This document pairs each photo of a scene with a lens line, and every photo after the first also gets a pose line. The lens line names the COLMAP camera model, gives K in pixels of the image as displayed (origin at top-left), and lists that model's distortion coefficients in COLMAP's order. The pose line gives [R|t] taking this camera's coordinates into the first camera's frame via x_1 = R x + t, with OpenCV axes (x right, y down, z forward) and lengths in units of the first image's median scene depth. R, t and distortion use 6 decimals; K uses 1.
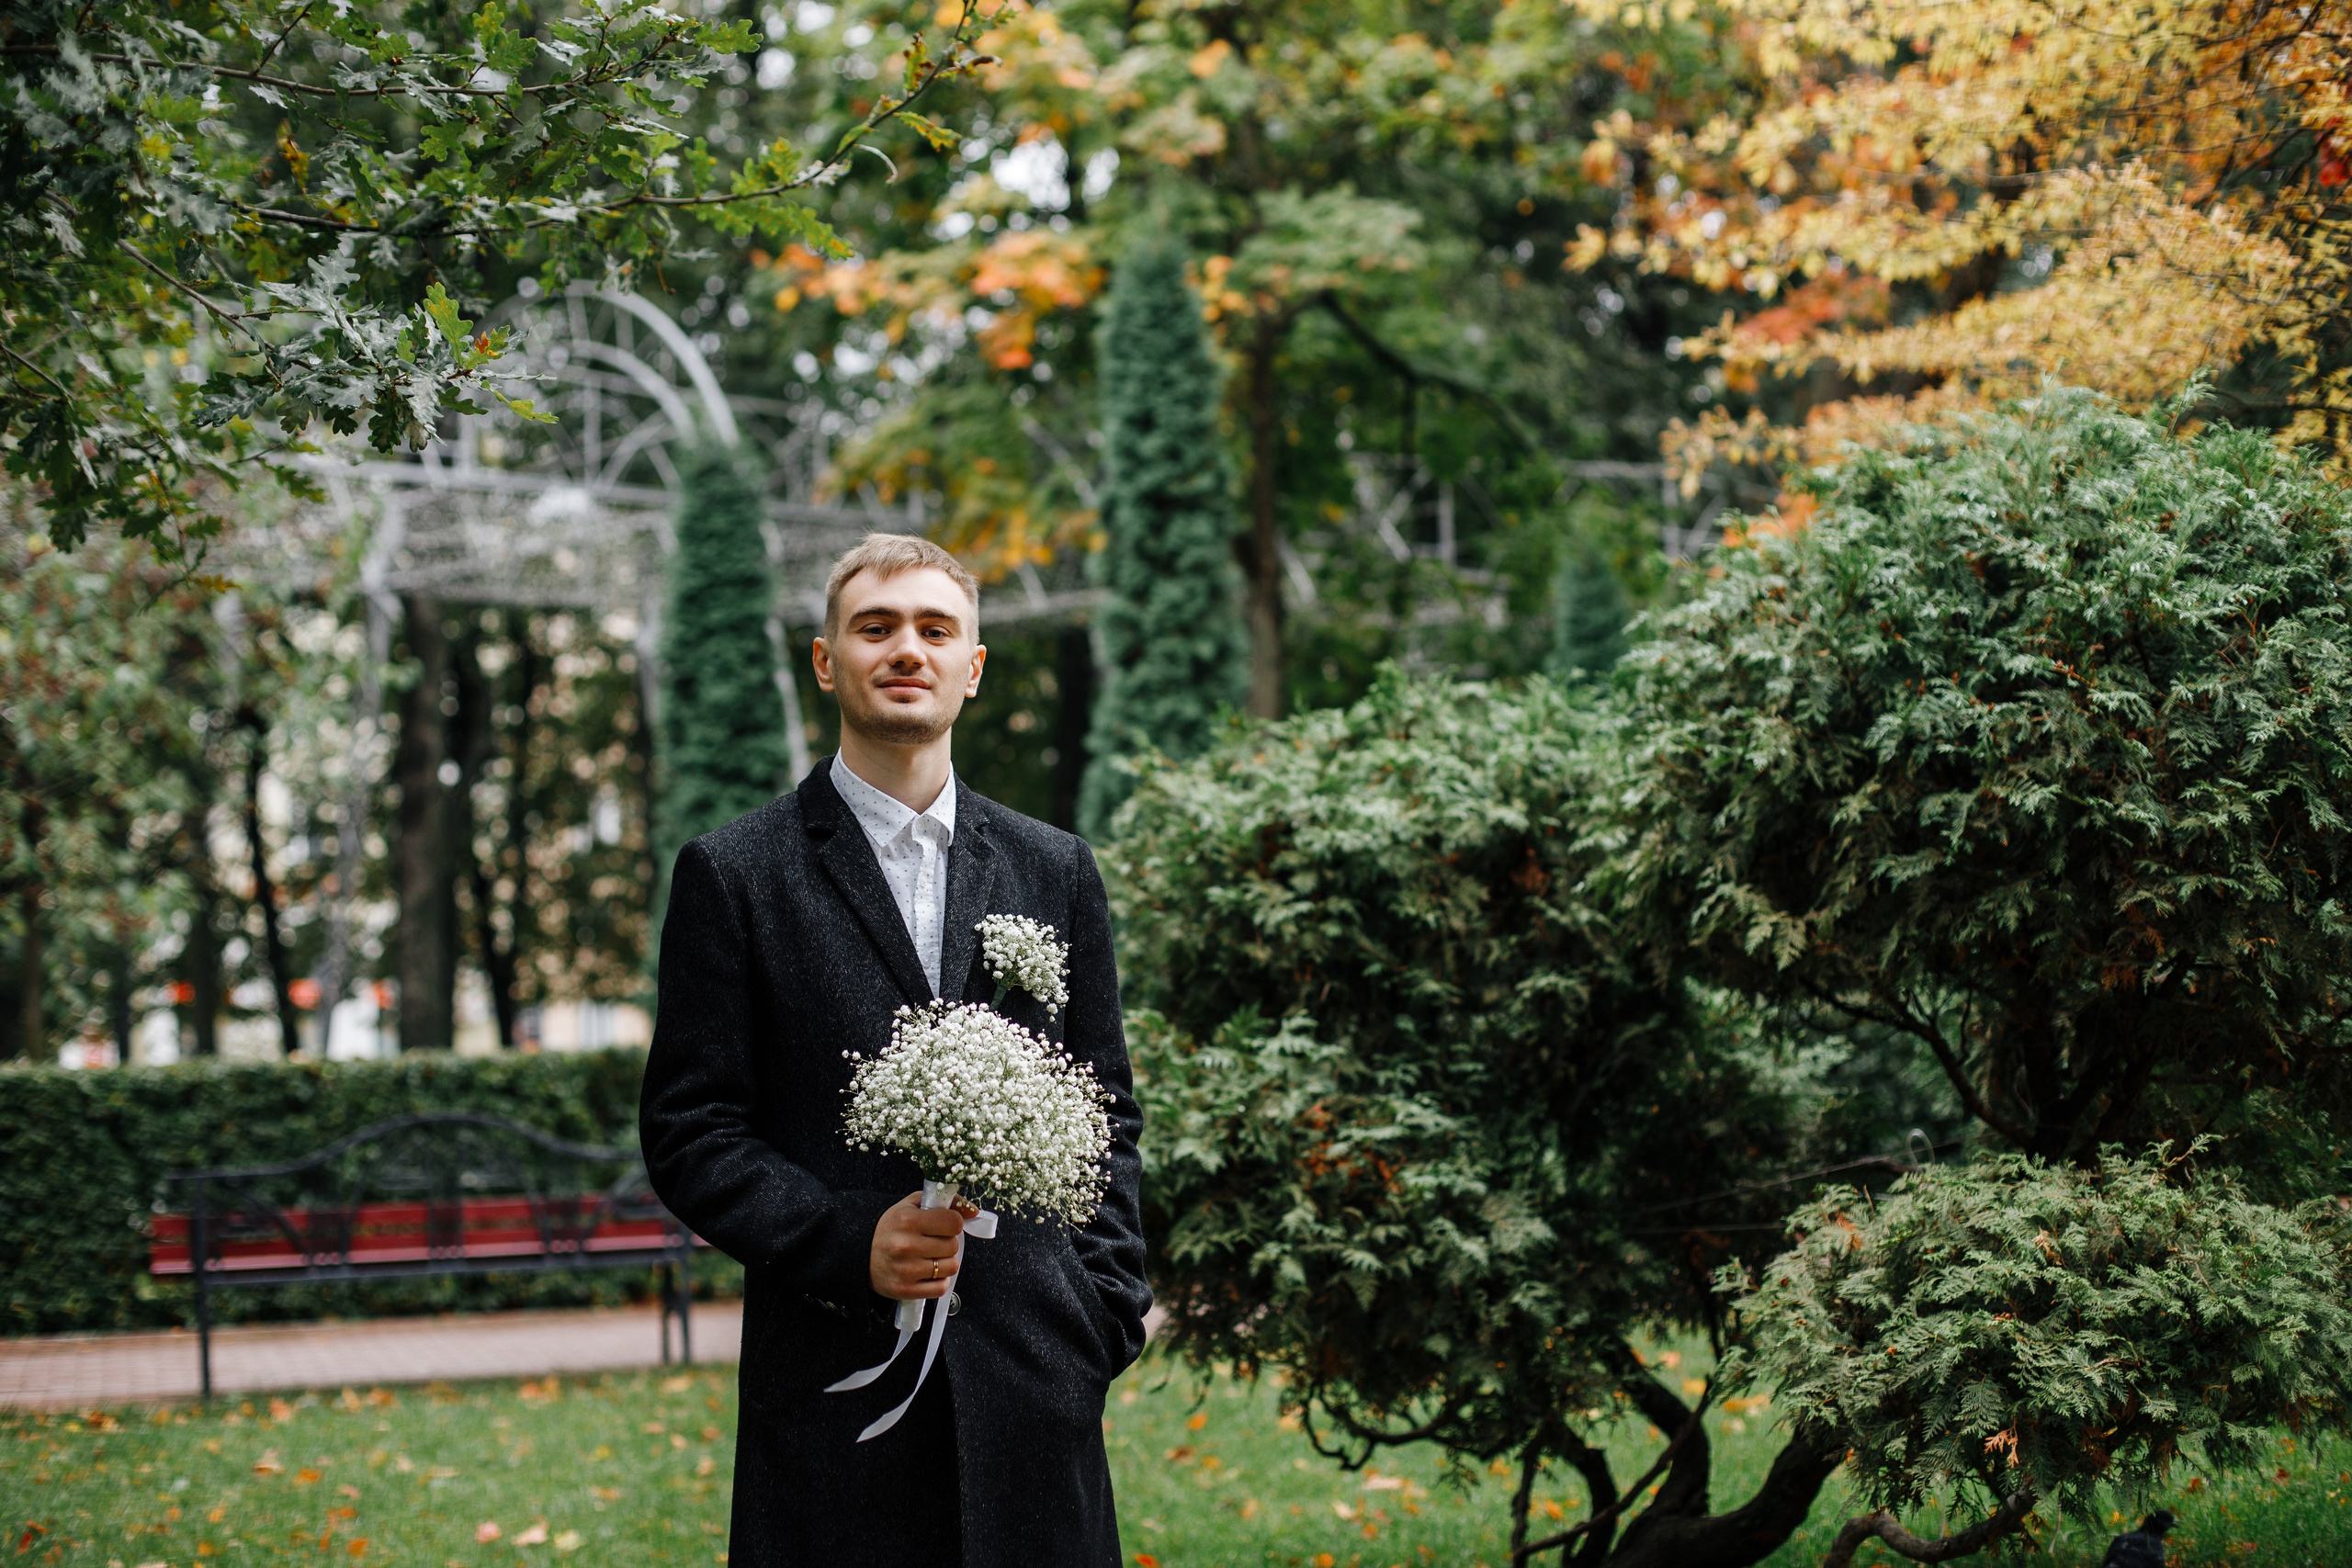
lens RADIAL K [[3405.4, 0, 1176.0], [0, 3405.4, 784.0], [0, 0, 1]] dist [-0.097550, -0.002963]
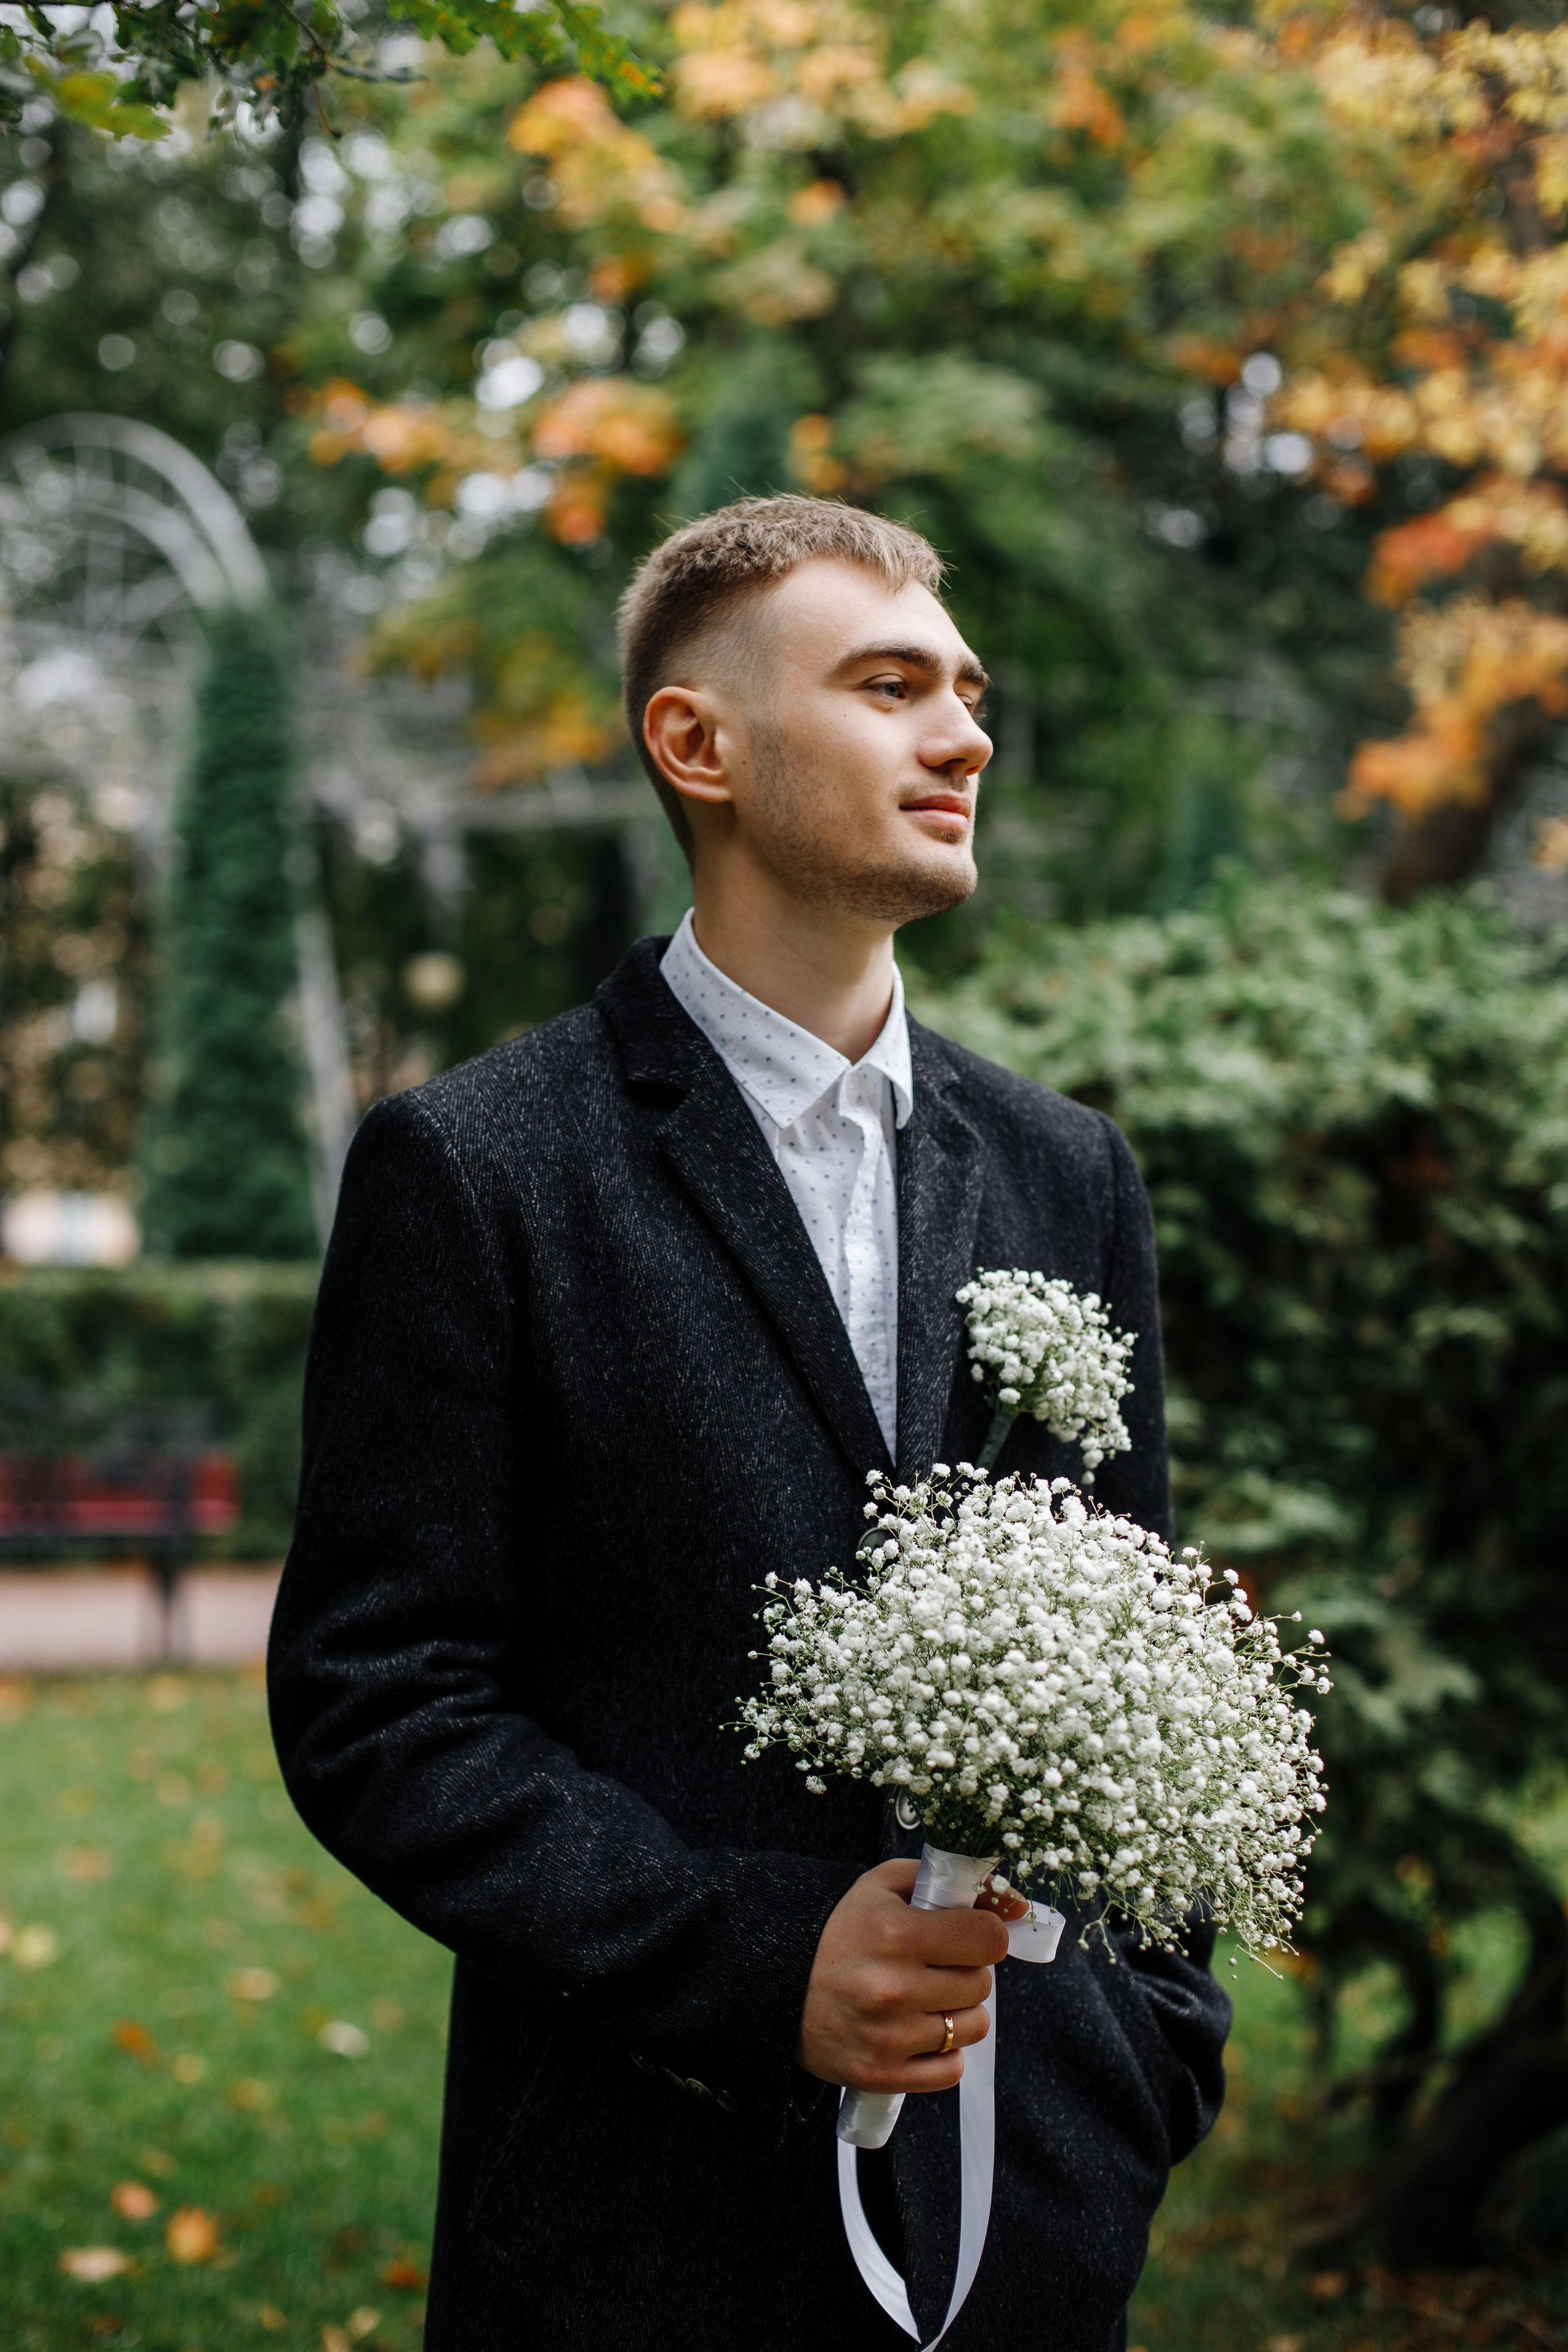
lens RADIAL K [[3405.8, 0, 784.0], [0, 3405.8, 1176.0], [0, 0, 1]] dist [-0.097550, -0.002963]
pose [[0.997835, 0.052812, 0.039186, -0.058434], [-0.054685, 0.997331, 0.048377, 0.000879], [-0.036526, -0.050415, 0.998060, 0.277110]]
